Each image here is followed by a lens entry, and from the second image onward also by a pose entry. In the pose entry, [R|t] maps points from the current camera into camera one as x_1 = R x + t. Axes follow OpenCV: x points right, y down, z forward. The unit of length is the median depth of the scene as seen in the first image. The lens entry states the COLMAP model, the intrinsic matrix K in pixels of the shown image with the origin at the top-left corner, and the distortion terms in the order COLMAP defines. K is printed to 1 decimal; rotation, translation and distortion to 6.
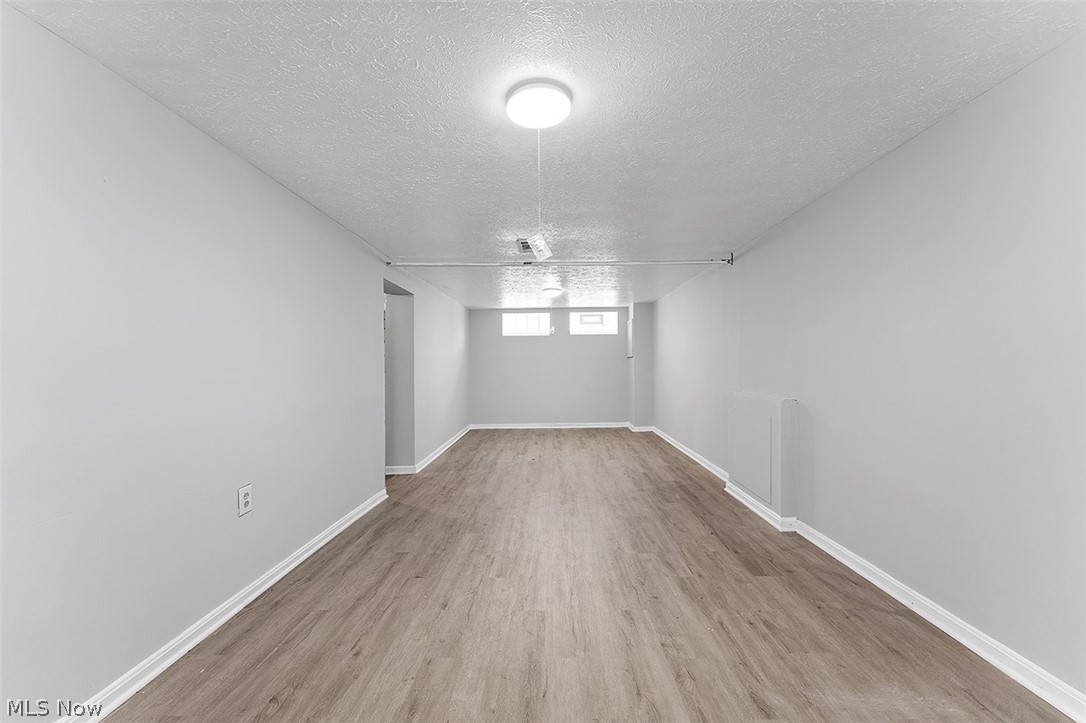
lens RADIAL K [[437.1, 0, 543.6], [0, 437.1, 363.4], [0, 0, 1]] dist [0.000705, -0.000071]
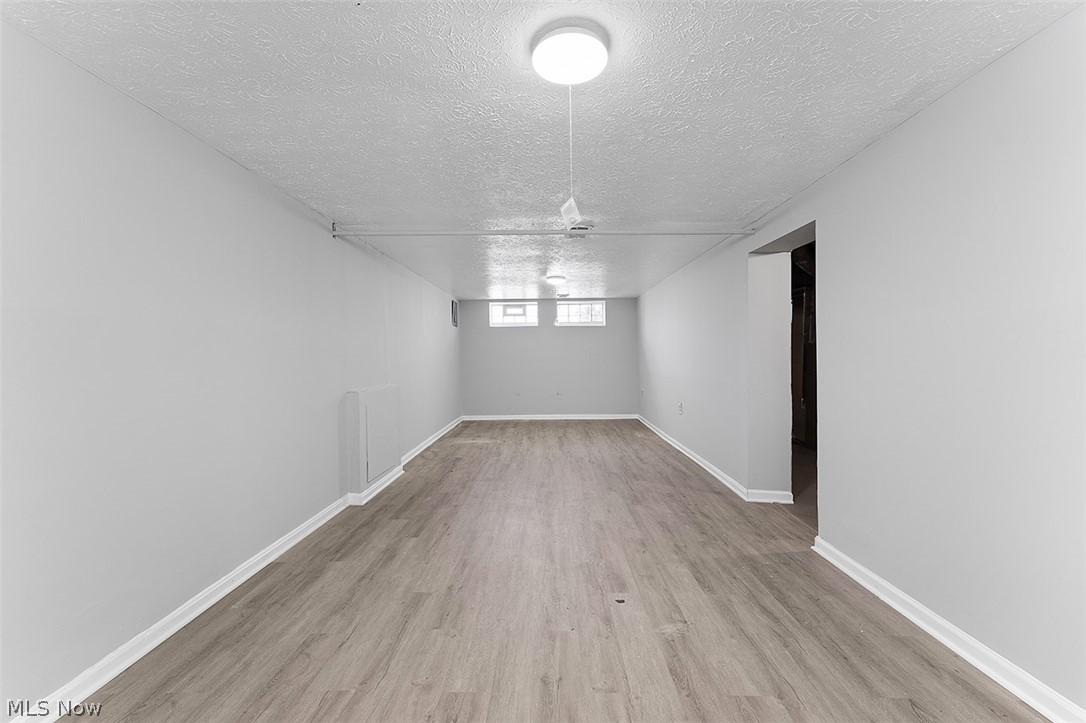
lens RADIAL K [[437.1, 0, 543.6], [0, 437.1, 360.2], [0, 0, 1]] dist [0.000705, -0.000071]
pose [[-0.999704, 0.021760, -0.010838, 0.061109], [0.021726, 0.999759, 0.003245, 0.007046], [0.010906, 0.003009, -0.999936, 1.937842]]
